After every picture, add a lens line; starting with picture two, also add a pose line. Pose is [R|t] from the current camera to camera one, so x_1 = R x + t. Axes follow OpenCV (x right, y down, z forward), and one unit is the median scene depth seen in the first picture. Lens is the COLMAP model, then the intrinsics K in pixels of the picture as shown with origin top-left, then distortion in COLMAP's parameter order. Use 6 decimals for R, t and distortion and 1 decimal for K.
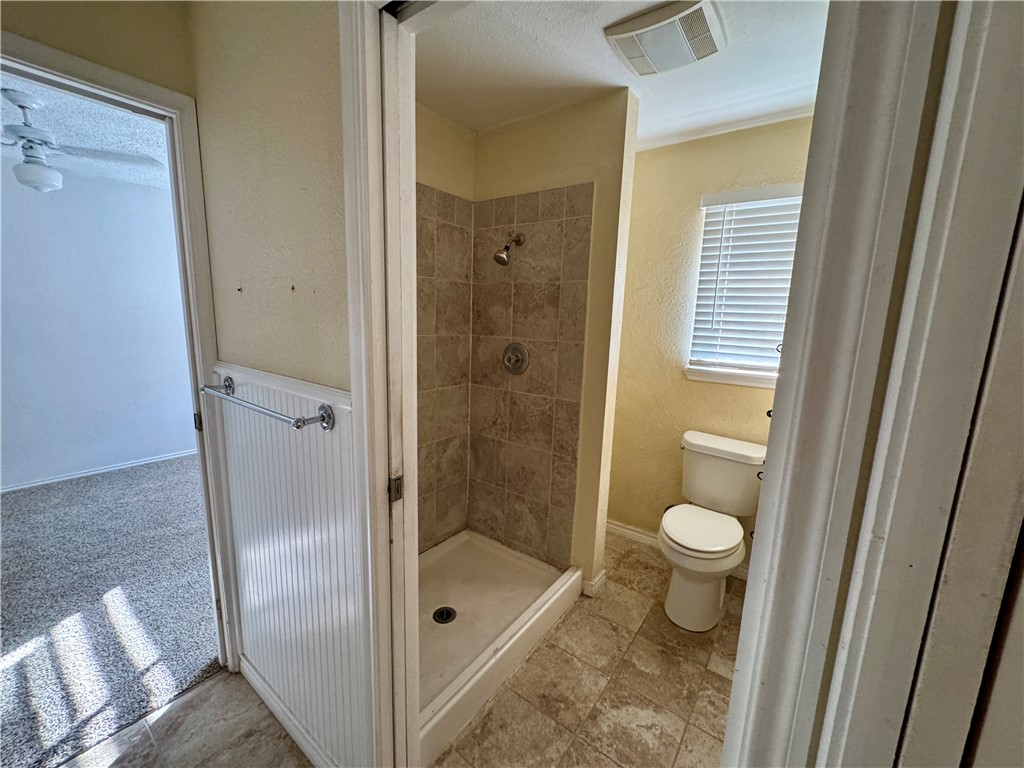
lens RADIAL K [[410.2, 0, 510.8], [0, 410.2, 382.9], [0, 0, 1]] dist [-0.003191, 0.000324]
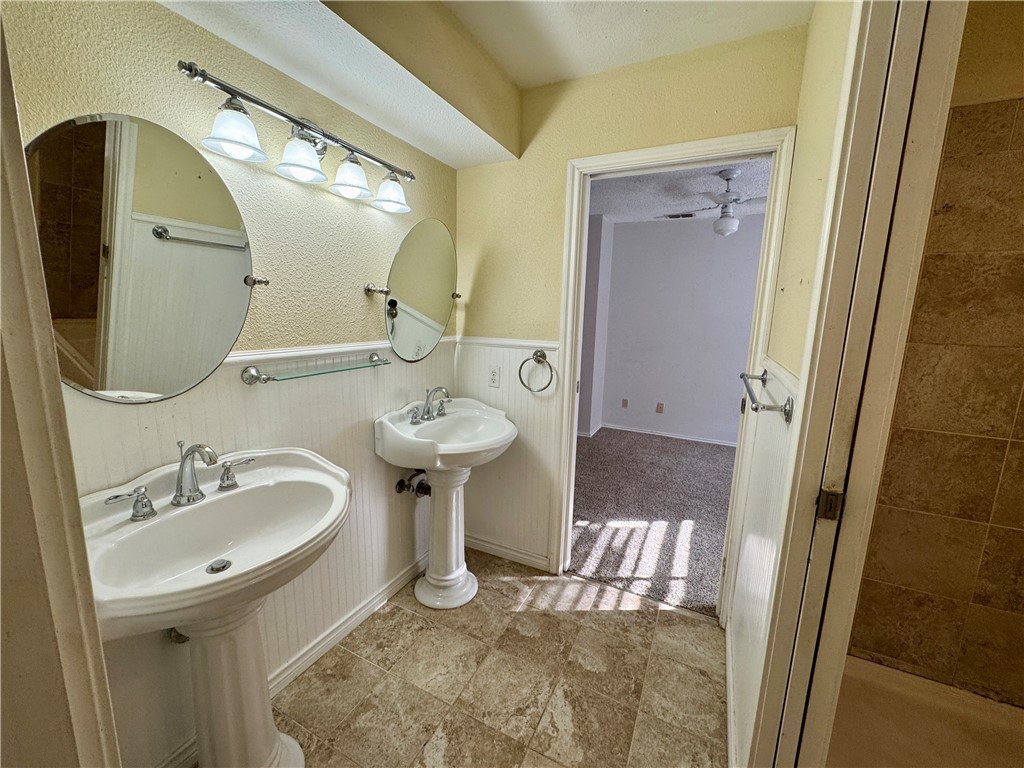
lens RADIAL K [[410.2, 0, 510.6], [0, 410.2, 382.4], [0, 0, 1]] dist [-0.003191, 0.000324]
pose [[0.176364, 0.134059, -0.975153, 0.246127], [-0.176315, 0.978962, 0.102695, 0.024196], [0.968405, 0.153822, 0.196290, 0.098568]]
